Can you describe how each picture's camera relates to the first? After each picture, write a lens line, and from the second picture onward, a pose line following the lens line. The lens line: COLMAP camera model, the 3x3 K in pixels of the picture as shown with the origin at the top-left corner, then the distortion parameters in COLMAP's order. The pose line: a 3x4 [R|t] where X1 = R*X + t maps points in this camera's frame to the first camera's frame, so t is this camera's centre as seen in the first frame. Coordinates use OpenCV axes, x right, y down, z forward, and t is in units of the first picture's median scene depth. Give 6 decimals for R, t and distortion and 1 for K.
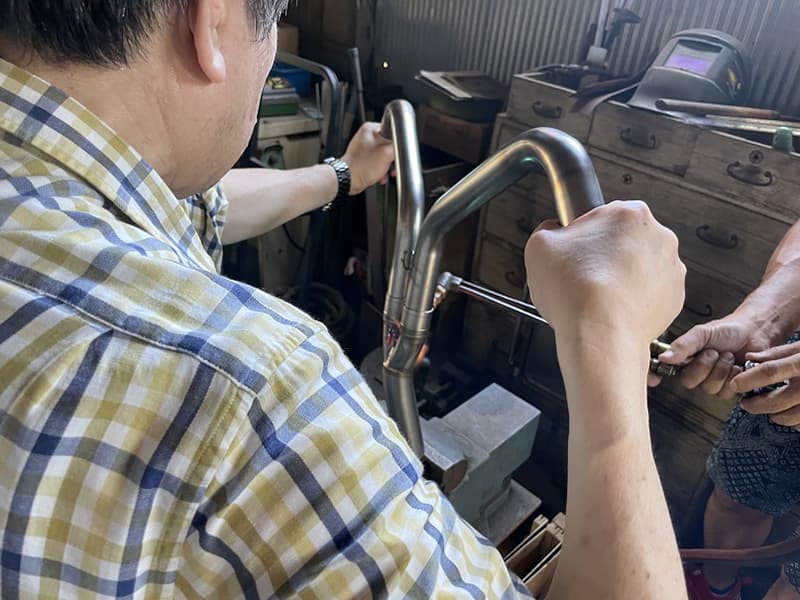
lens RADIAL K [[616.5, 0, 405.4], [0, 616.5, 298.2], [0, 0, 1]] dist [0.068375, -0.124968]
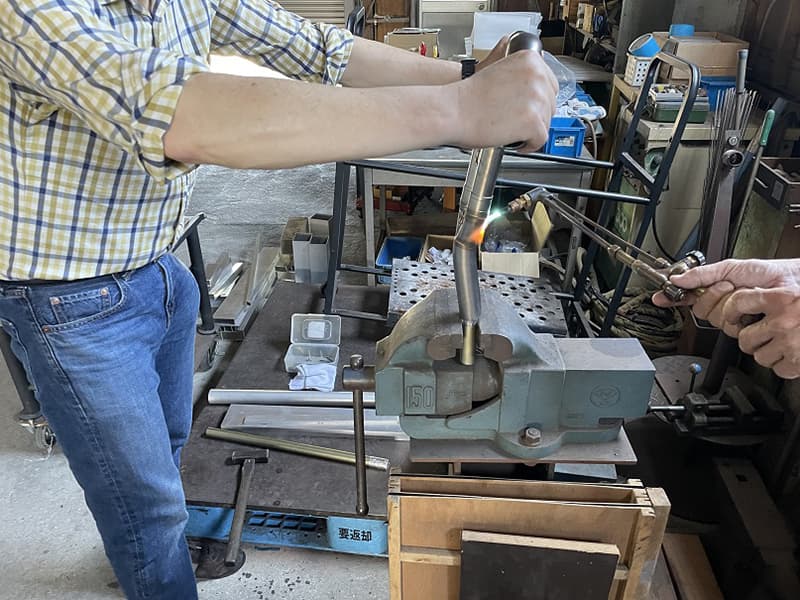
lens RADIAL K [[607.1, 0, 395.6], [0, 607.1, 303.2], [0, 0, 1]] dist [0.077796, -0.130091]
pose [[0.666850, 0.273022, -0.693376, 0.425020], [-0.309165, 0.947972, 0.075933, 0.095235], [0.678032, 0.163732, 0.716564, -0.000038]]
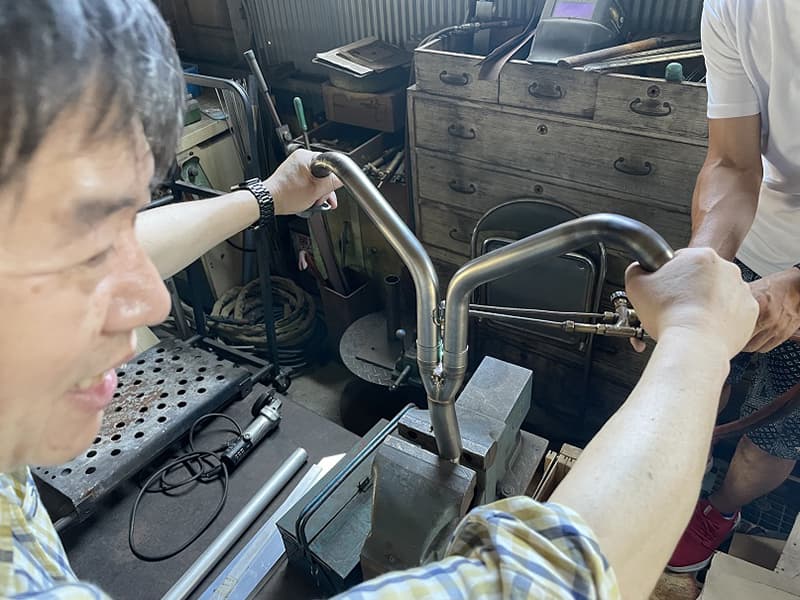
lens RADIAL K [[611.4, 0, 400.0], [0, 611.4, 300.0], [0, 0, 1]] dist [0.072279, -0.123249]
pose [[0.958975, -0.266570, 0.096478, -0.068455], [0.253204, 0.958448, 0.131396, -0.113302], [-0.127495, -0.101577, 0.986624, -0.064325]]
